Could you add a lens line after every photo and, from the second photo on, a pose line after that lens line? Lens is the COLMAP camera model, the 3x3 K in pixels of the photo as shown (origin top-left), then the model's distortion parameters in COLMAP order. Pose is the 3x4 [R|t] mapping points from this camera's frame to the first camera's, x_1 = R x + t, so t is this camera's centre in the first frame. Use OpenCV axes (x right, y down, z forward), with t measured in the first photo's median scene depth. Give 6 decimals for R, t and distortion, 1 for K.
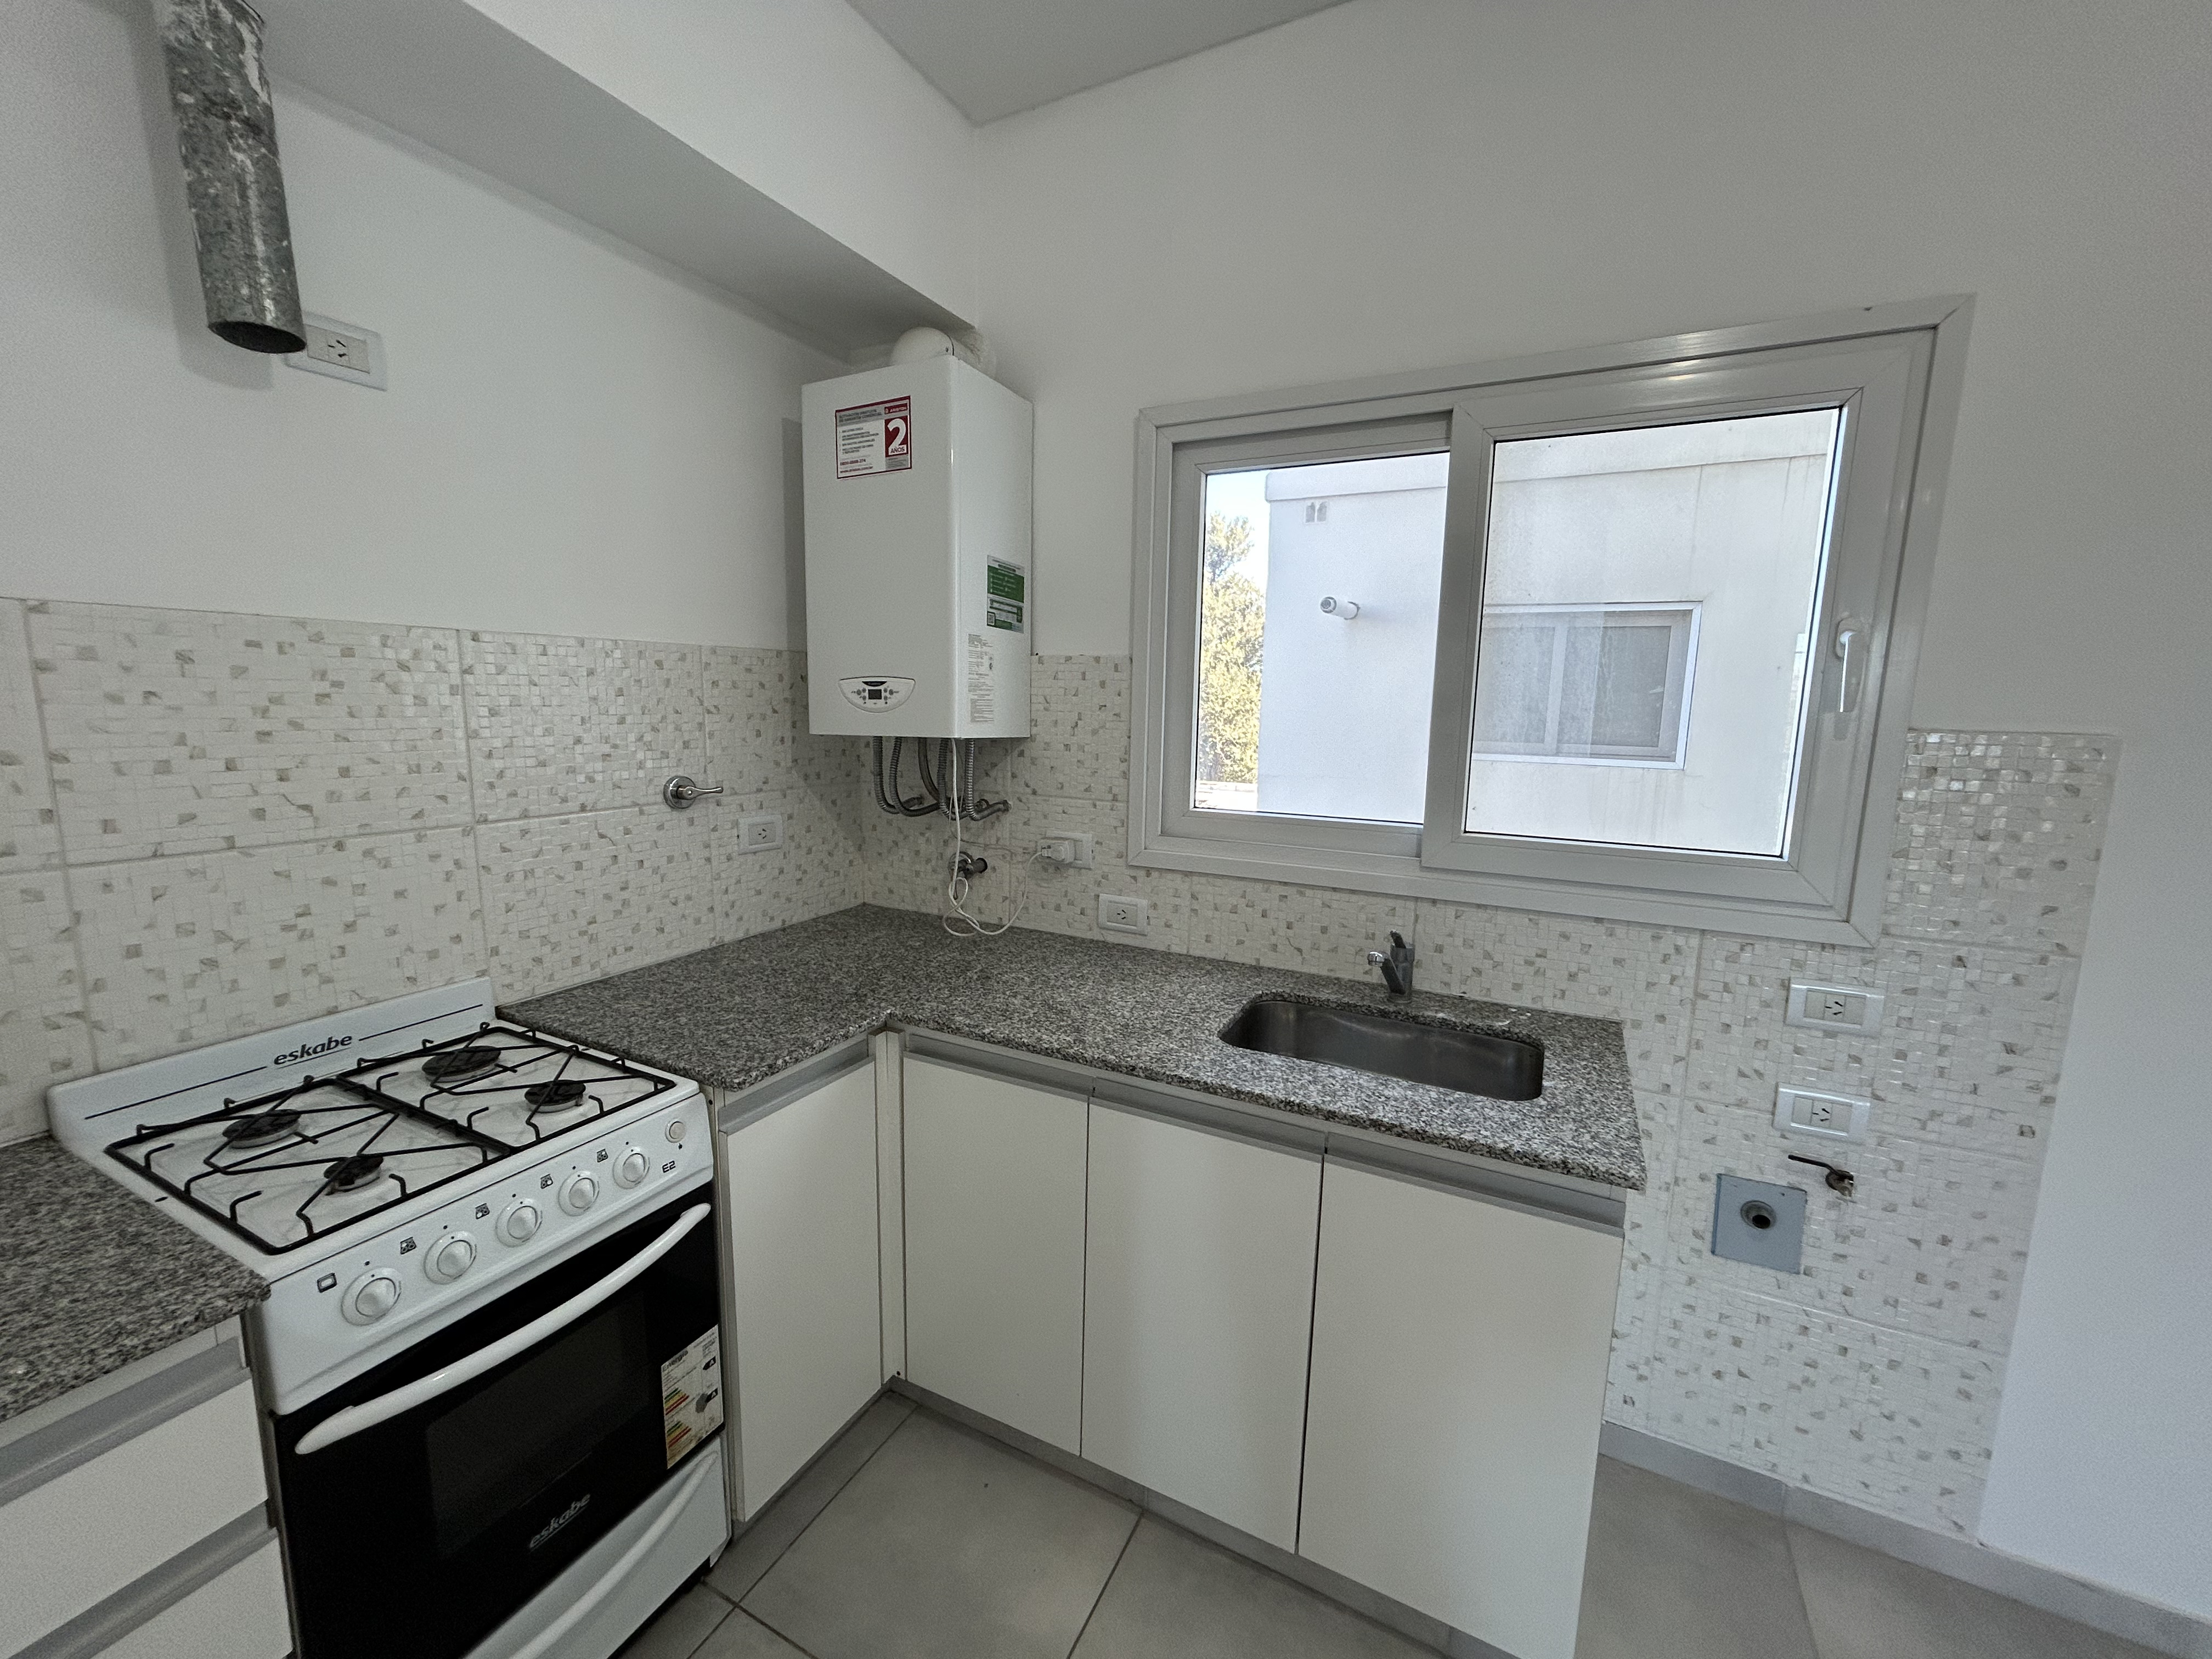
lens RADIAL K [[890.8, 0, 1114.8], [0, 890.8, 832.0], [0, 0, 1]] dist [-0.004391, 0.001470]
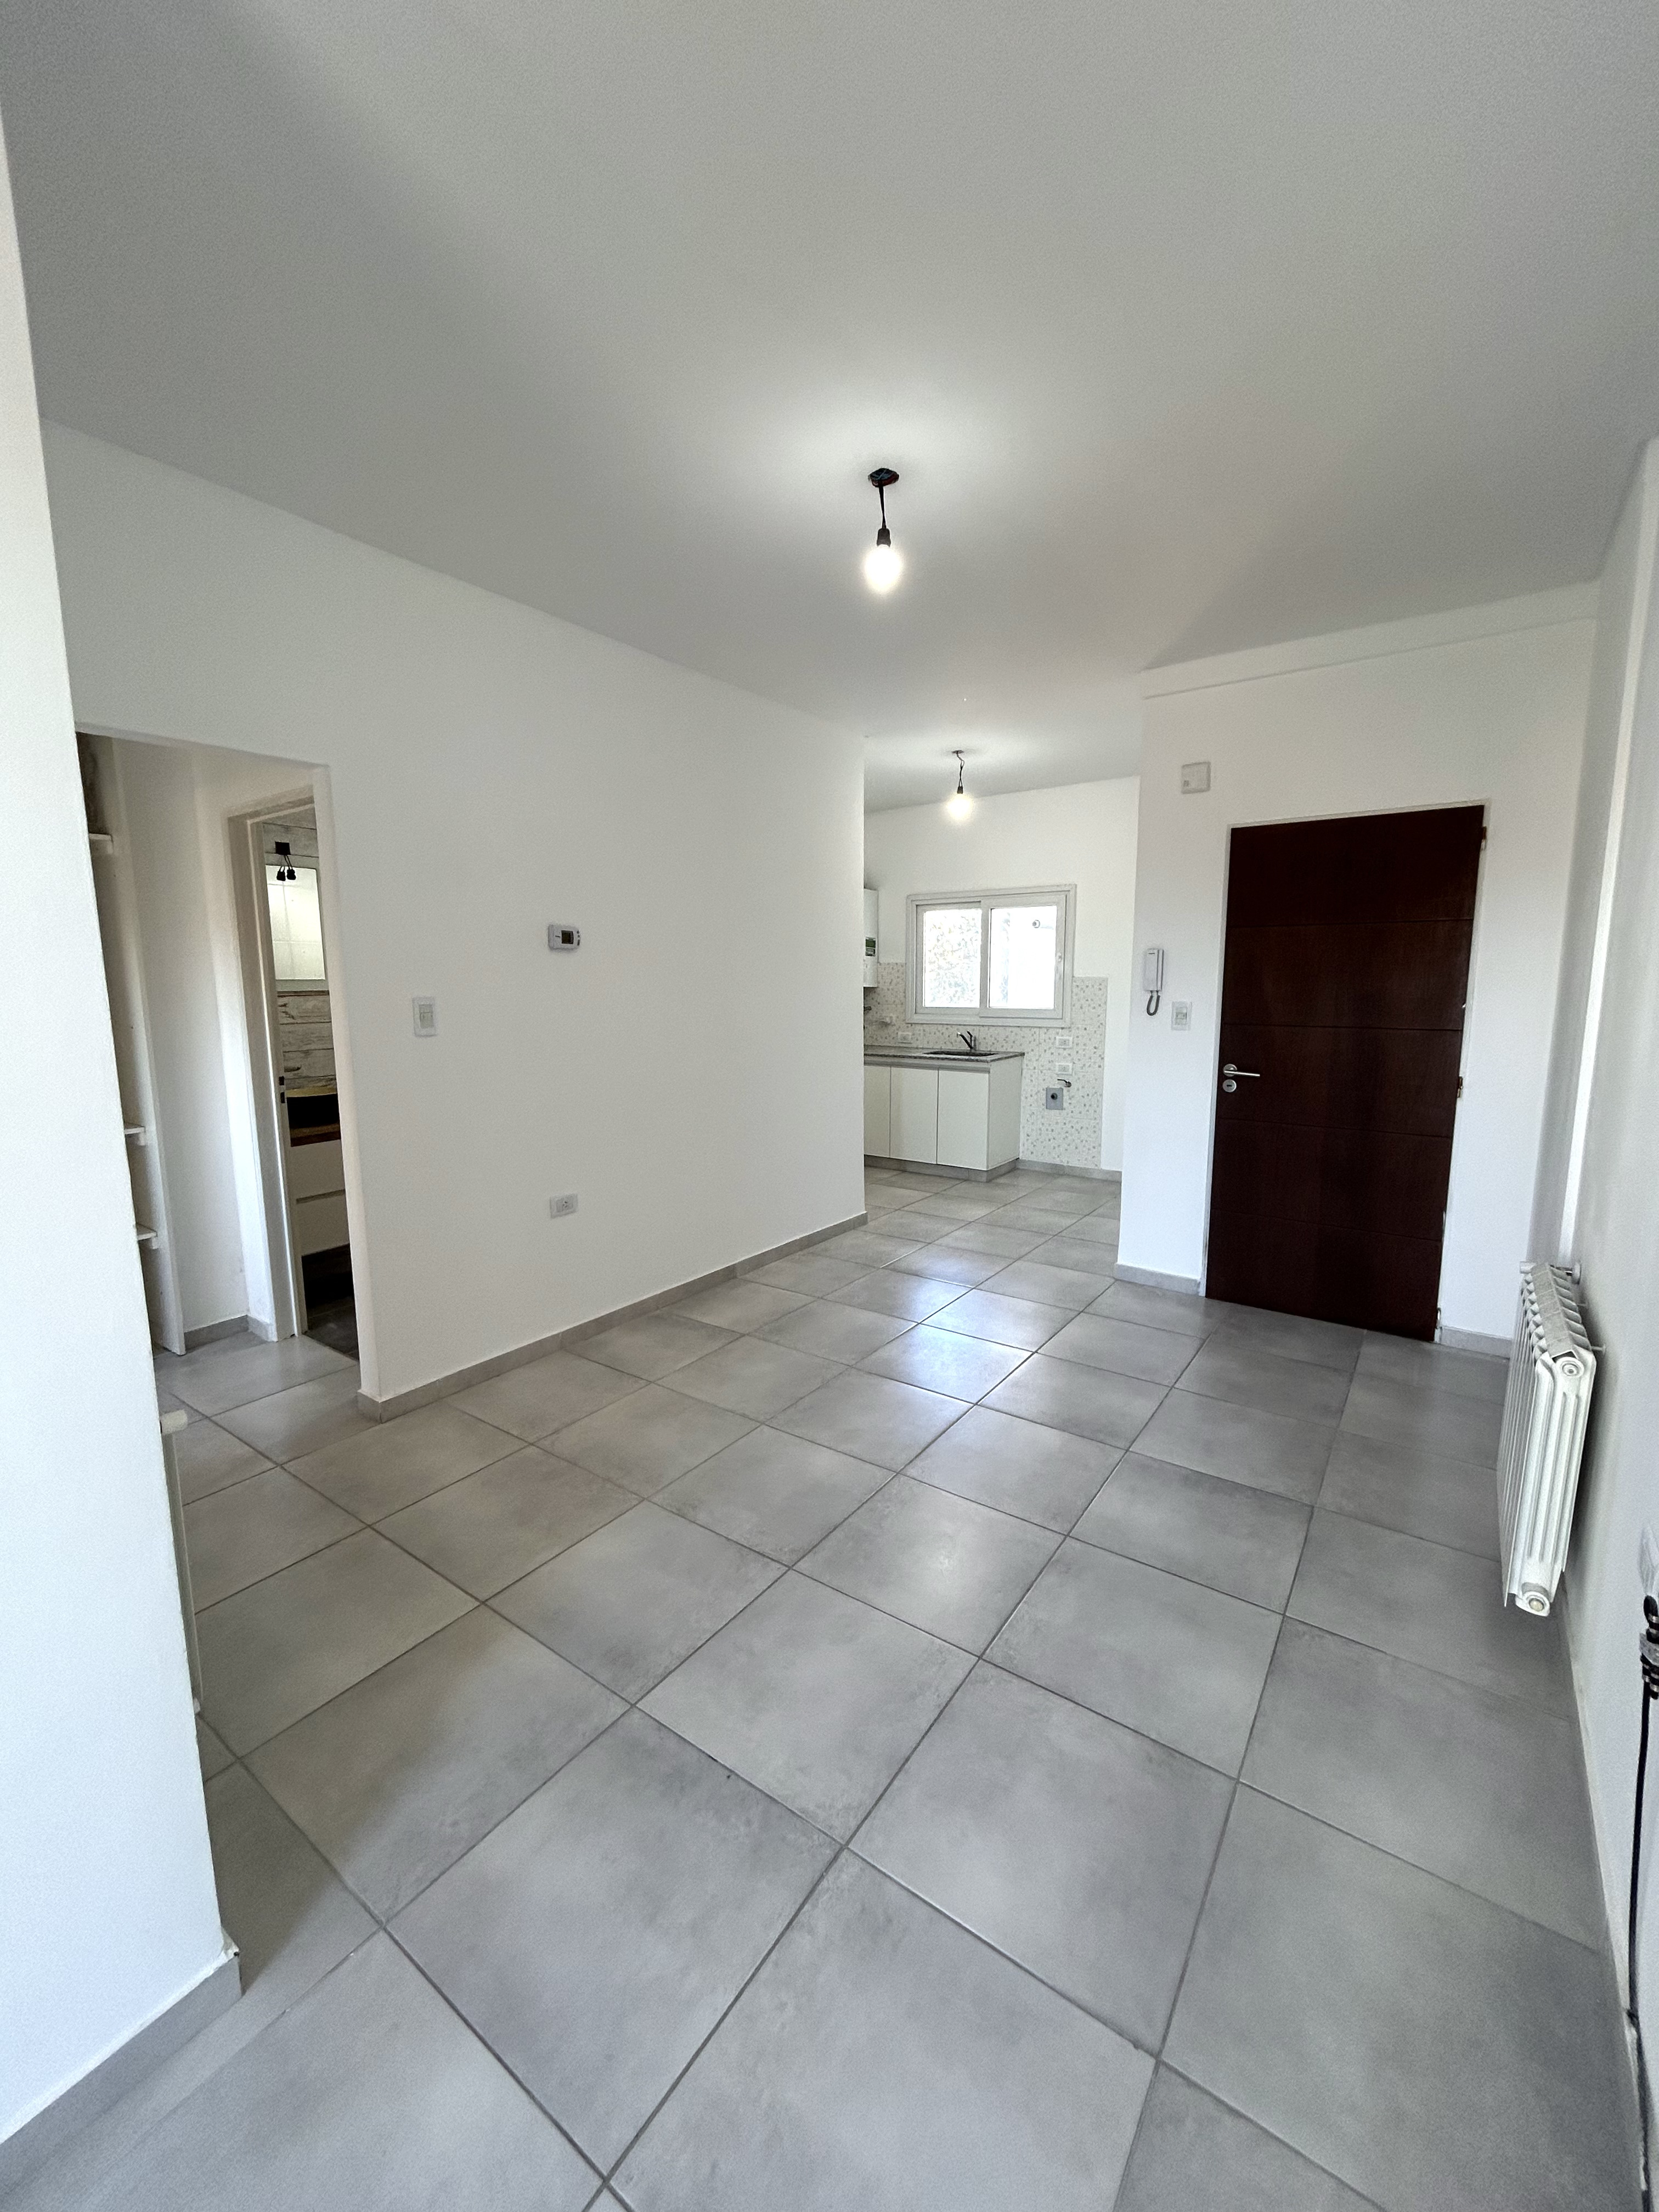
lens RADIAL K [[890.8, 0, 819.3], [0, 890.8, 1111.5], [0, 0, 1]] dist [-0.004391, 0.001470]
pose [[0.989263, 0.000674, -0.146144, 0.242885], [-0.001011, 0.999997, -0.002237, 0.499128], [0.146142, 0.002360, 0.989261, -3.173391]]
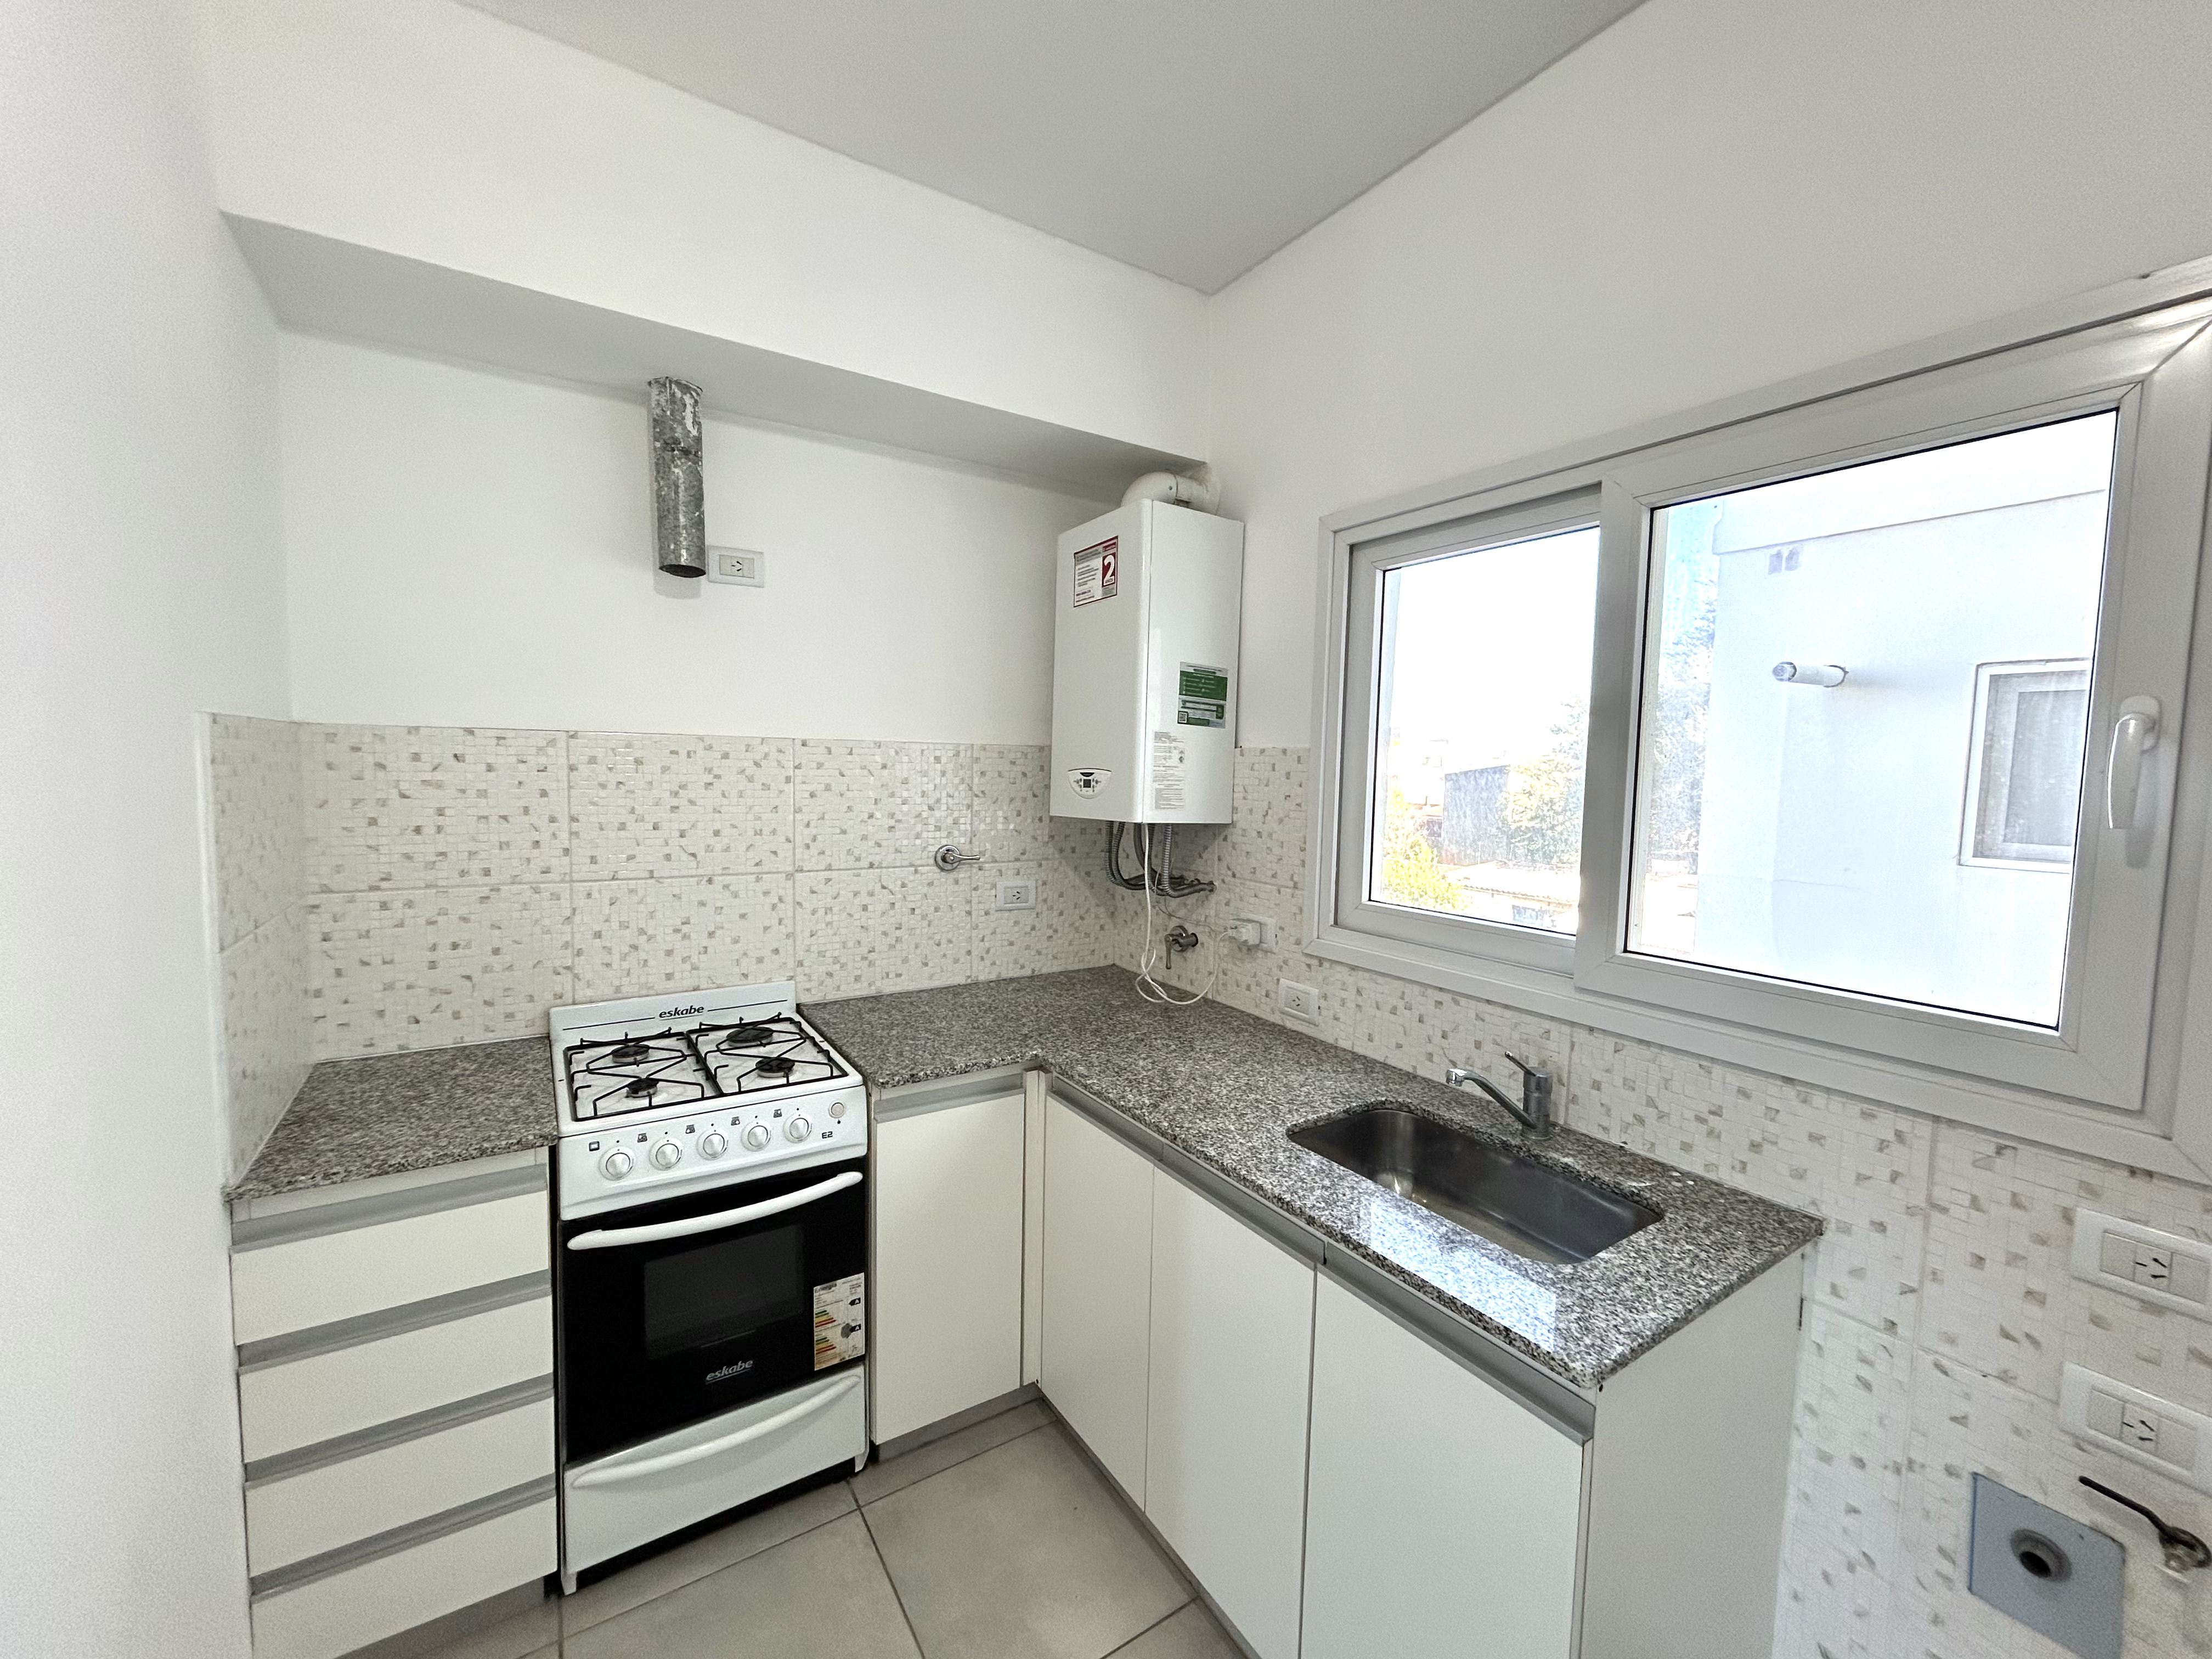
lens RADIAL K [[890.8, 0, 1103.0], [0, 890.8, 832.1], [0, 0, 1]] dist [-0.004391, 0.001470]
pose [[0.865230, 0.037586, -0.499965, 0.409572], [-0.080544, 0.994655, -0.064611, -0.019734], [0.494864, 0.096172, 0.863632, 0.000482]]
